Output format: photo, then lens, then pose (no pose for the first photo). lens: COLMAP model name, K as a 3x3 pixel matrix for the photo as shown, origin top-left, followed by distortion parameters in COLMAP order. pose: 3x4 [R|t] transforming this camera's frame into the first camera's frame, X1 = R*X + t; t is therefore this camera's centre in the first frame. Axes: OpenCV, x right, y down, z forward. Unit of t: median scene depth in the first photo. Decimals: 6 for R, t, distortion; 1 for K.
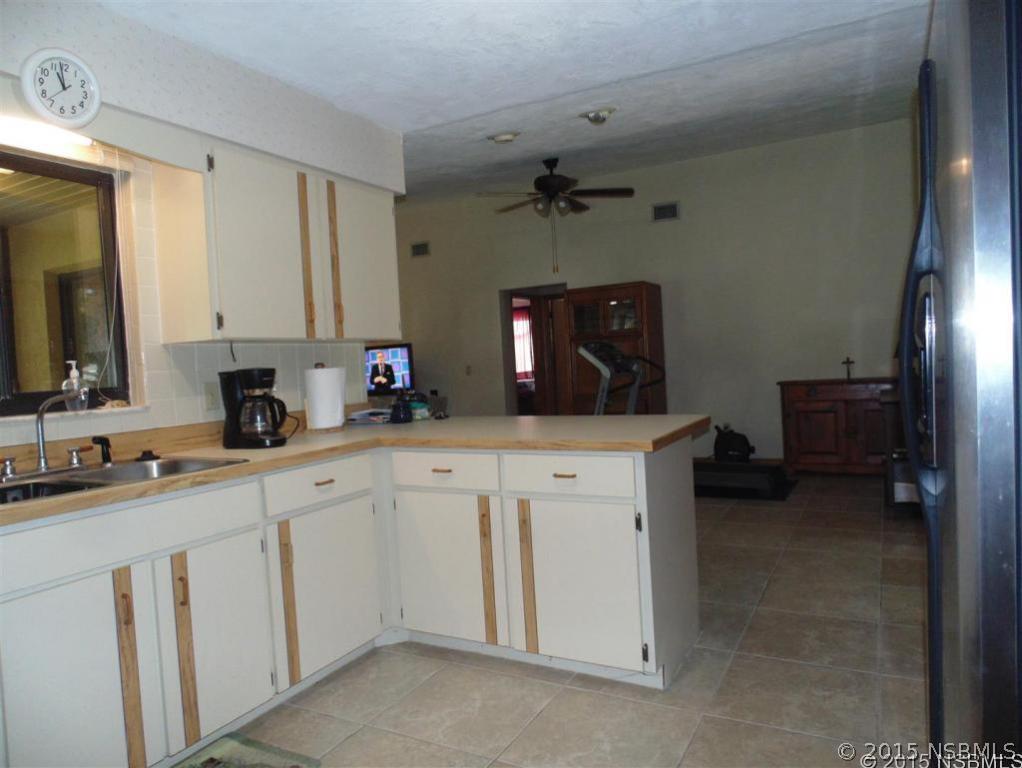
lens RADIAL K [[683.8, 0, 512.1], [0, 683.8, 386.9], [0, 0, 1]] dist [-0.012269, -0.005684]
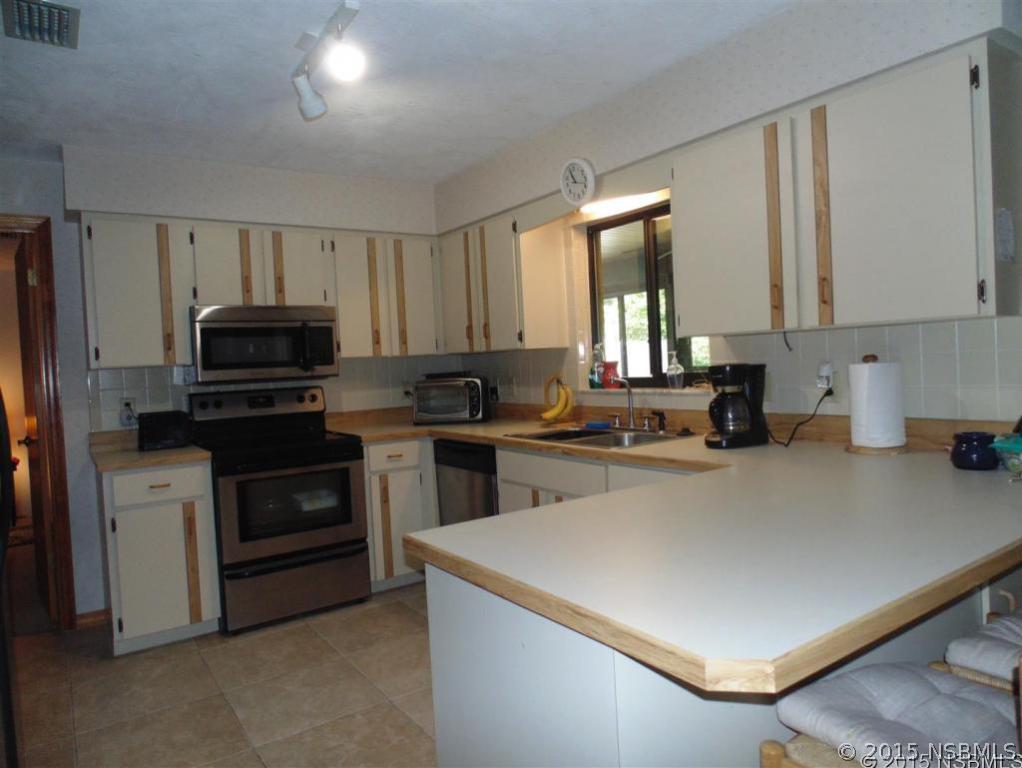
lens RADIAL K [[683.8, 0, 511.9], [0, 683.8, 381.0], [0, 0, 1]] dist [-0.012269, -0.005684]
pose [[-0.450633, 0.105834, -0.886414, 0.618646], [0.039504, 0.994339, 0.098637, -0.110945], [0.891835, 0.009432, -0.452263, 1.174460]]
